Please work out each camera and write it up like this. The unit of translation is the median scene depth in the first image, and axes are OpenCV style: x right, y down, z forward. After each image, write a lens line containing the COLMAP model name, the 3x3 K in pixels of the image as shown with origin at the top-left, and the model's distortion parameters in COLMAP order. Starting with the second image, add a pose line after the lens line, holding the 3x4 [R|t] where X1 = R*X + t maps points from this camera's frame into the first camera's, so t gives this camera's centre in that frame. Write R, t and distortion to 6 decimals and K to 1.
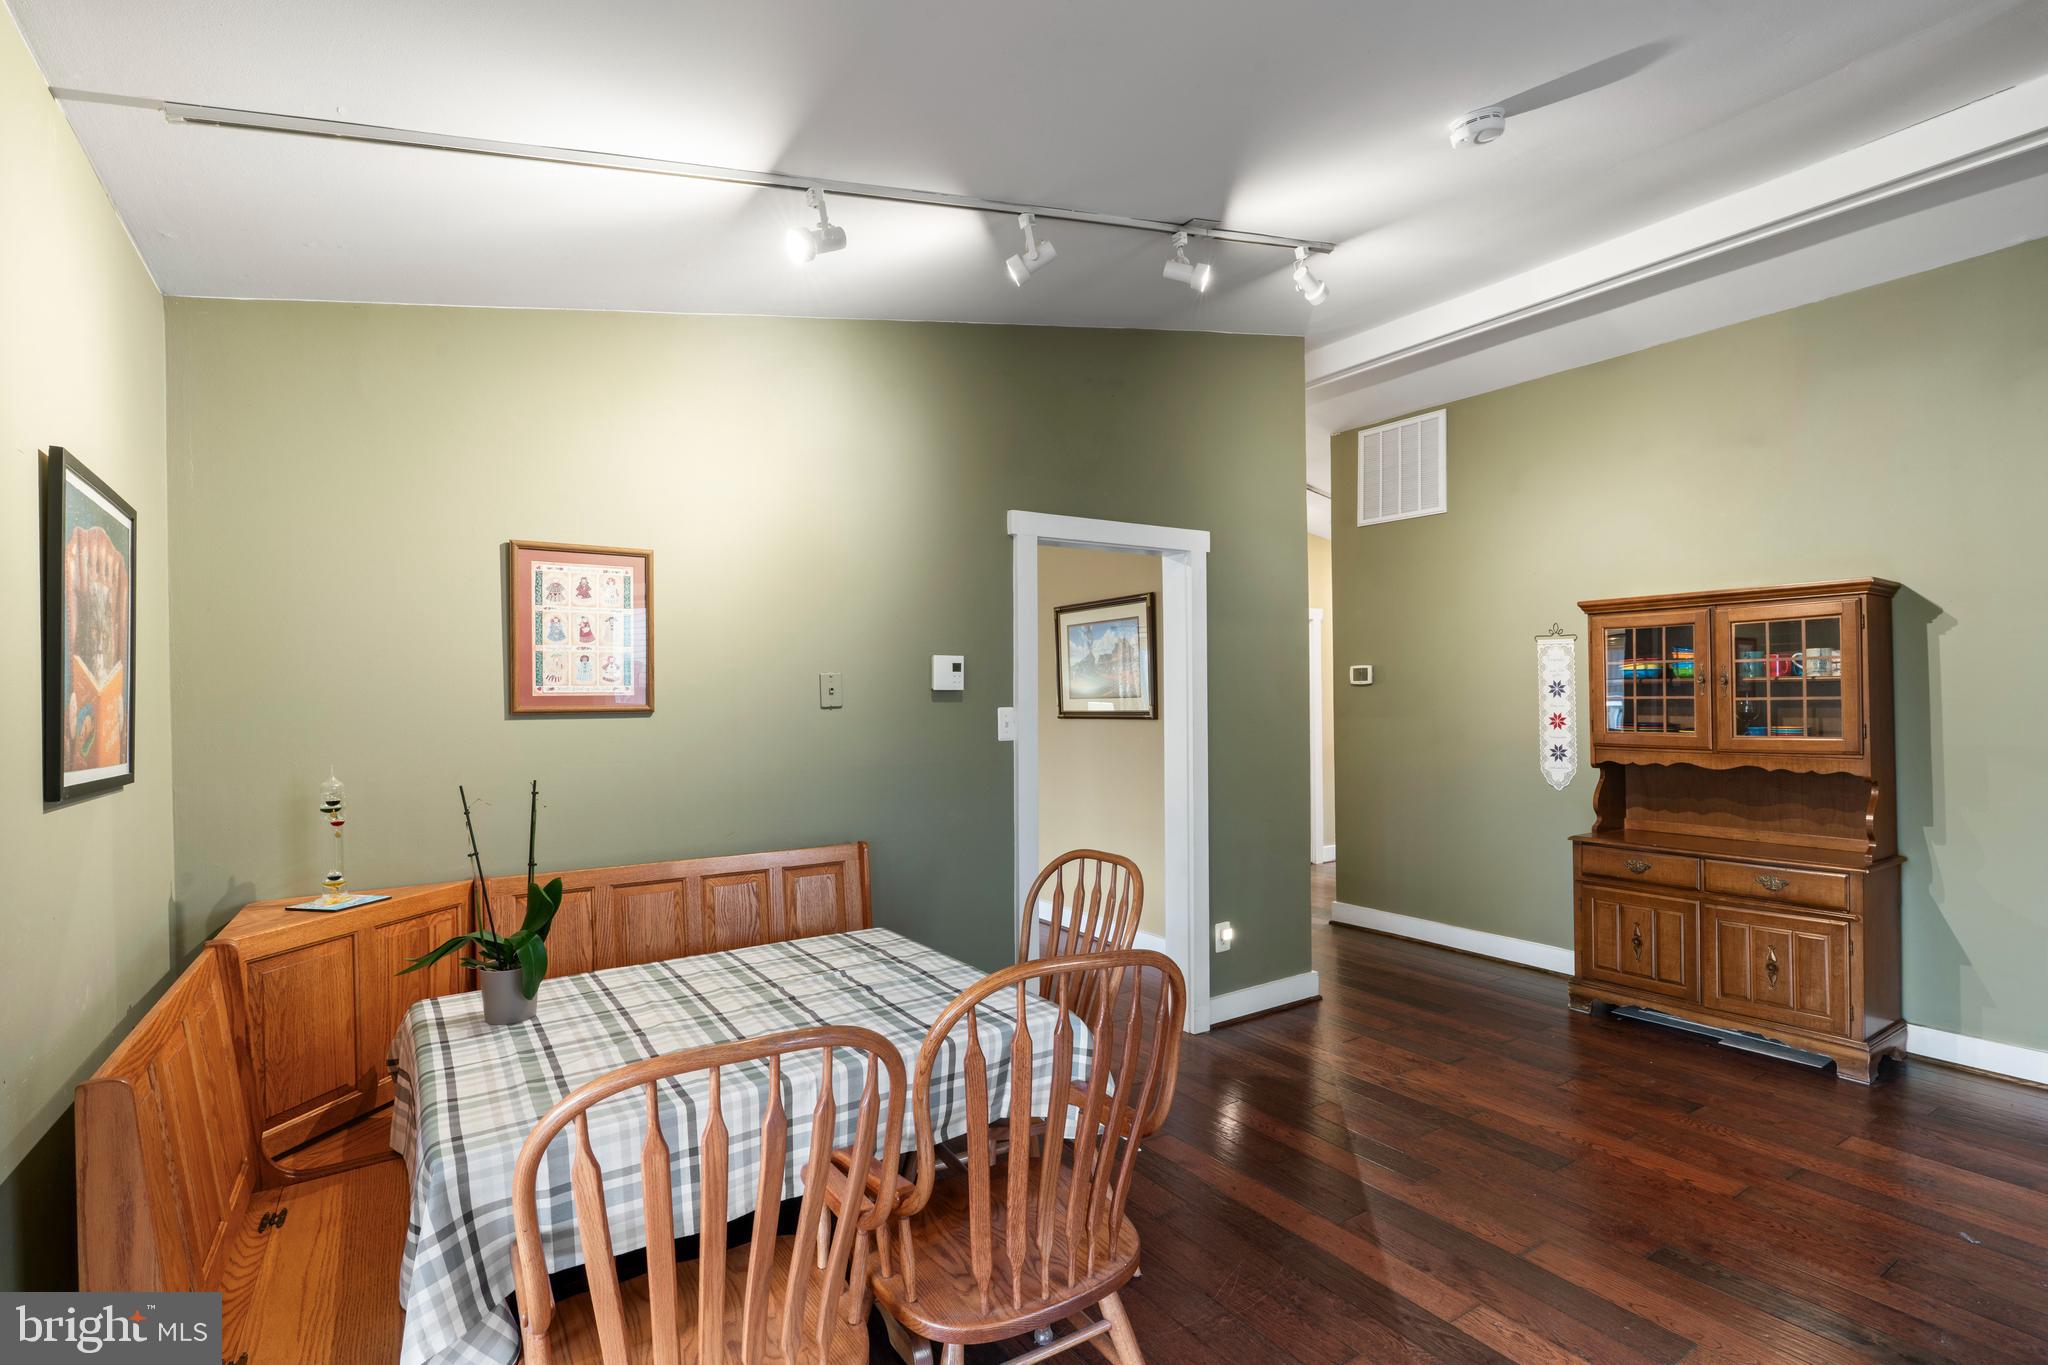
lens RADIAL K [[986.5, 0, 1022.4], [0, 986.5, 689.5], [0, 0, 1]] dist [0.001084, 0.000269]
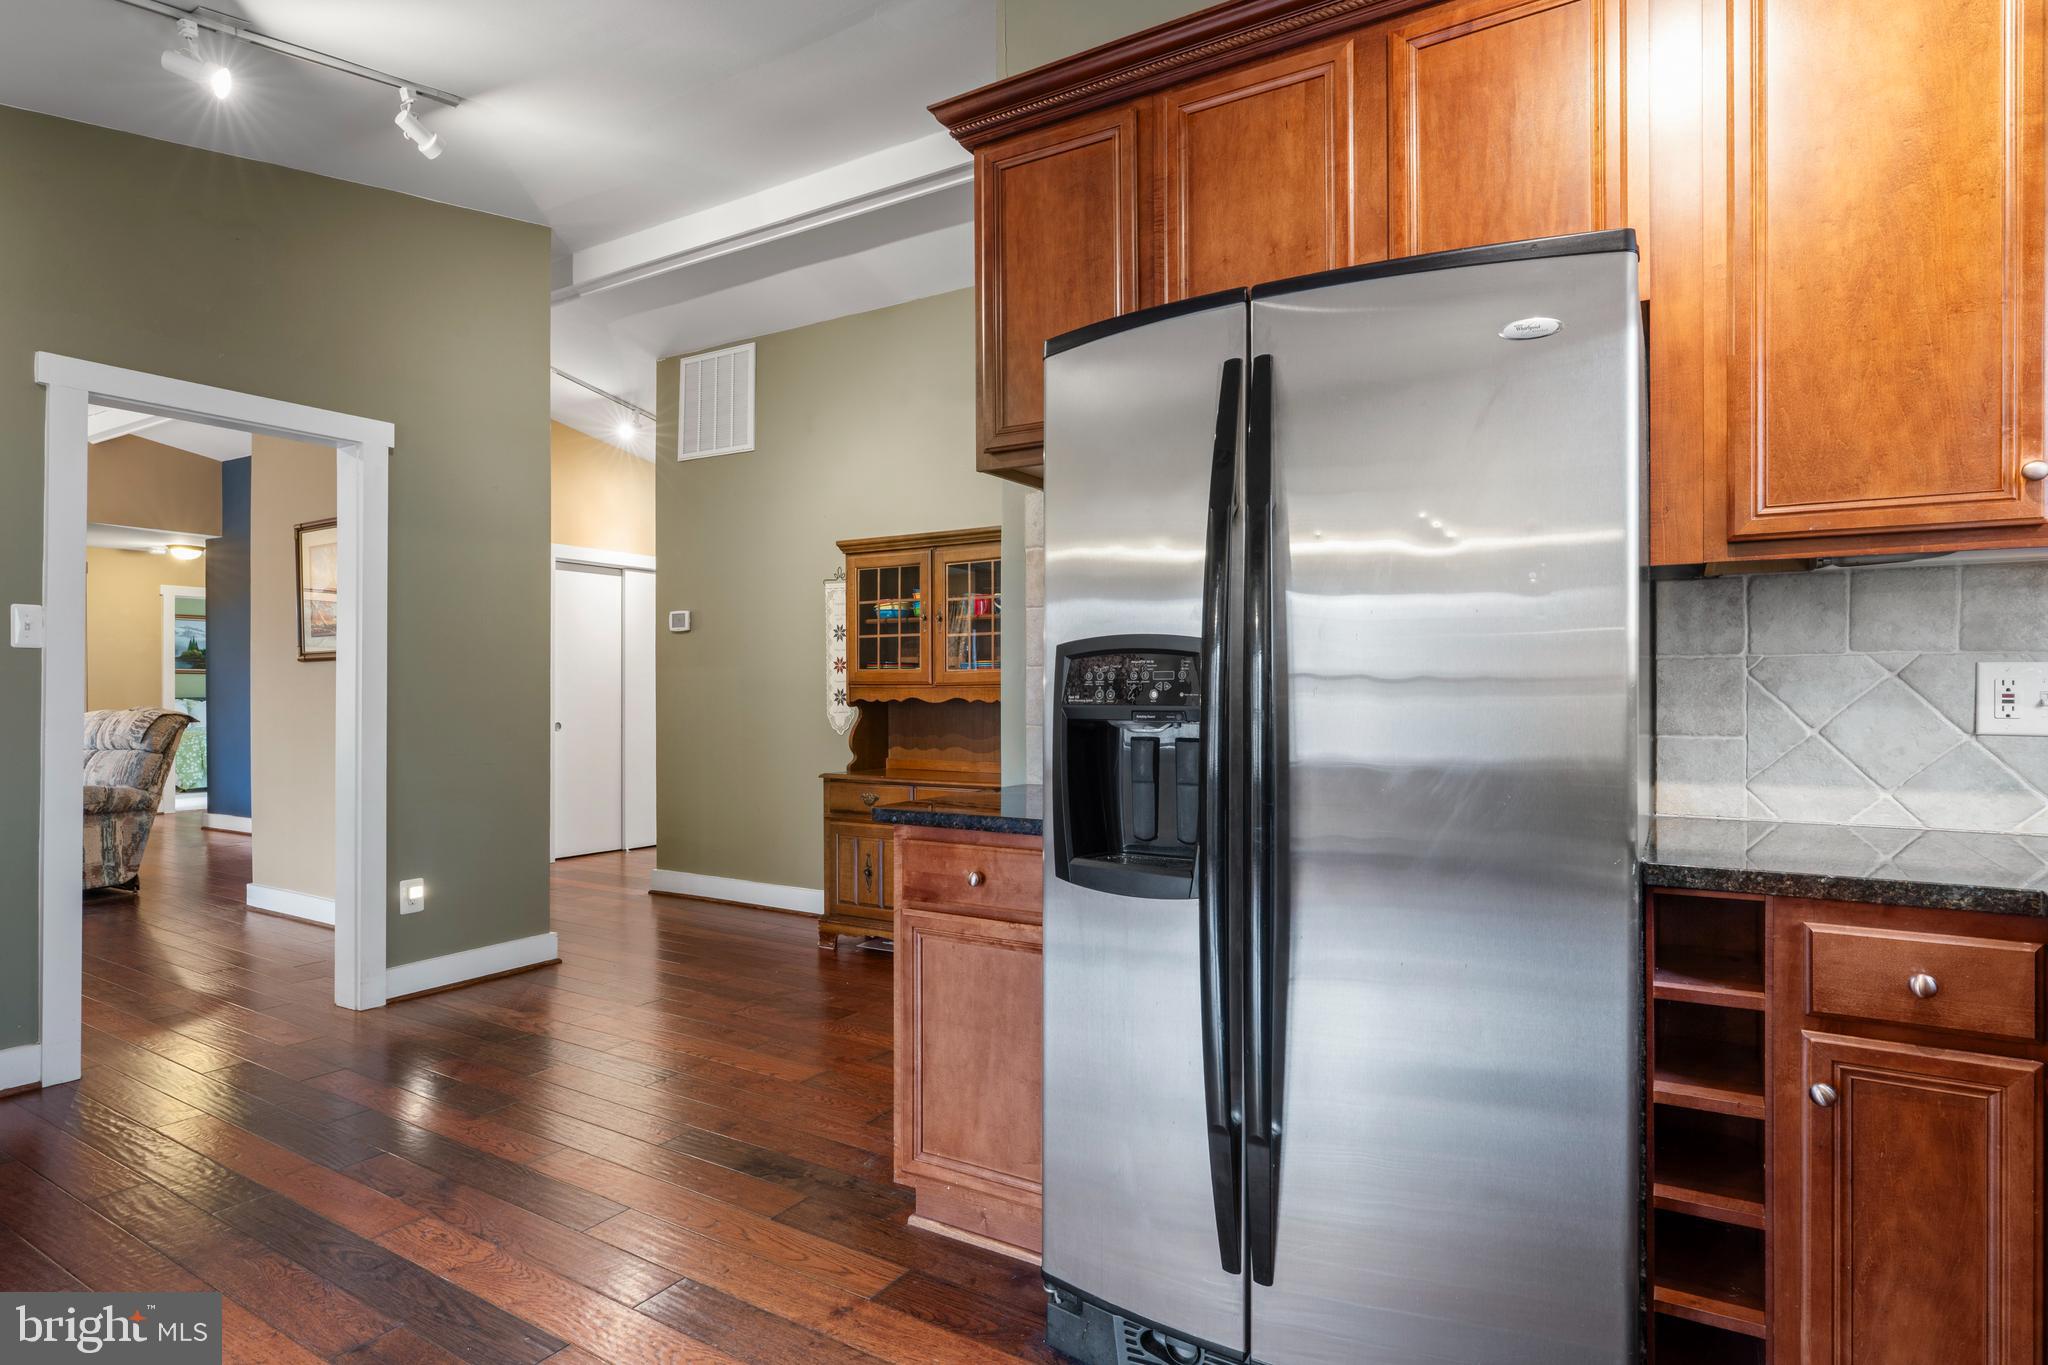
lens RADIAL K [[1089.9, 0, 1024.0], [0, 1089.9, 682.5], [0, 0, 1]] dist [-0.003349, -0.000102]
pose [[0.905847, 0.015916, 0.423307, 0.281488], [-0.014451, 0.999873, -0.006669, 0.062209], [-0.423359, -0.000076, 0.905962, -0.089119]]
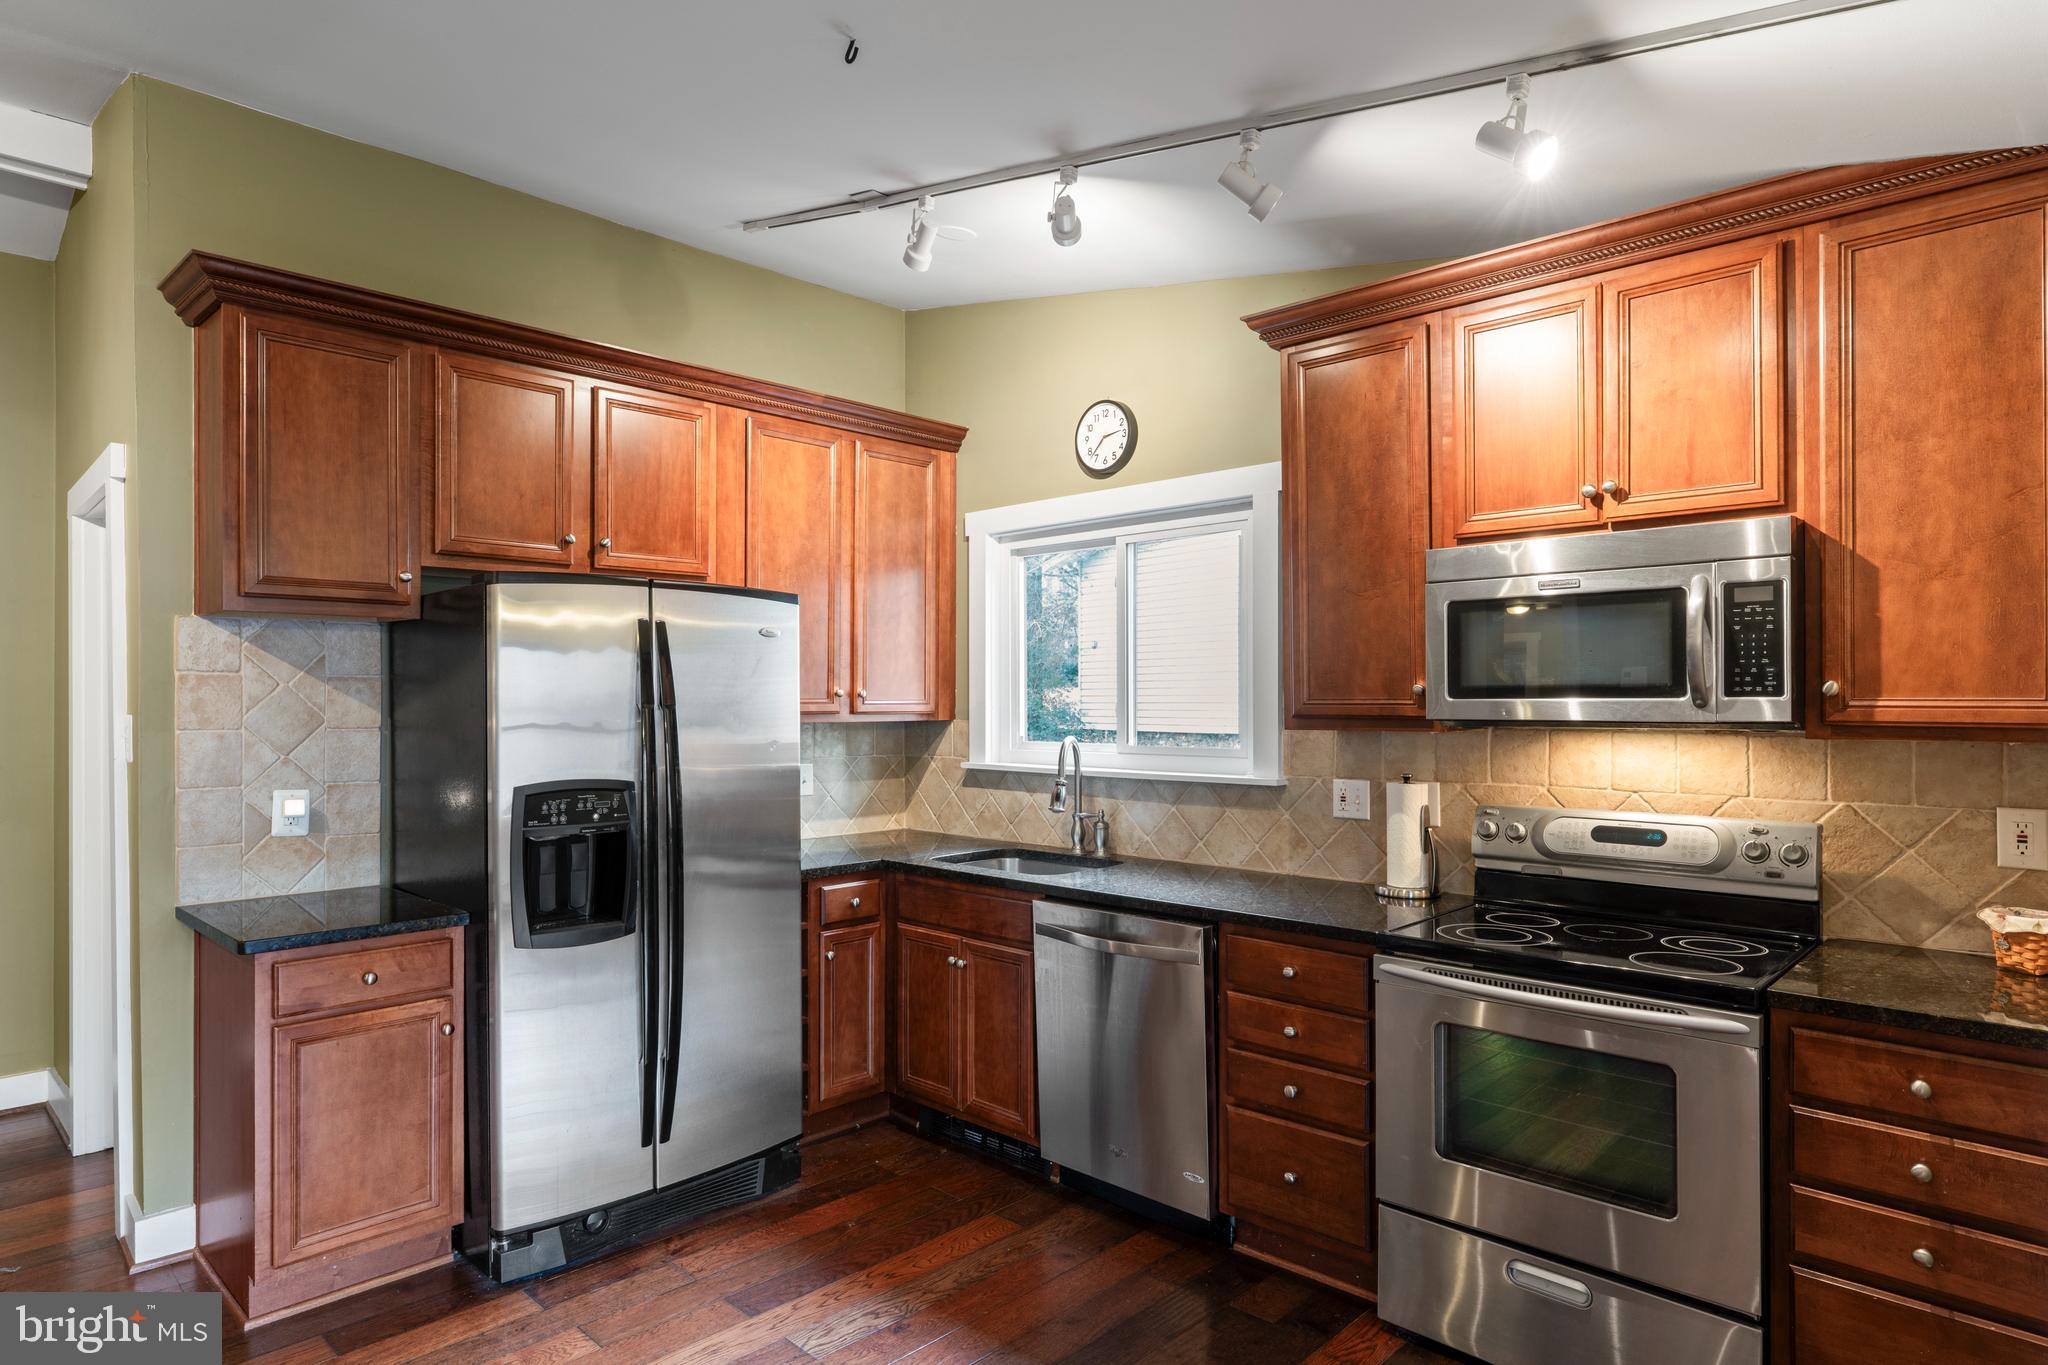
lens RADIAL K [[1116.8, 0, 1019.1], [0, 1116.8, 694.3], [0, 0, 1]] dist [-0.003321, 0.000284]
pose [[-0.216107, 0.024407, 0.976064, -0.946609], [0.000303, 0.999689, -0.024930, -0.075306], [-0.976370, -0.005092, -0.216048, 0.521192]]
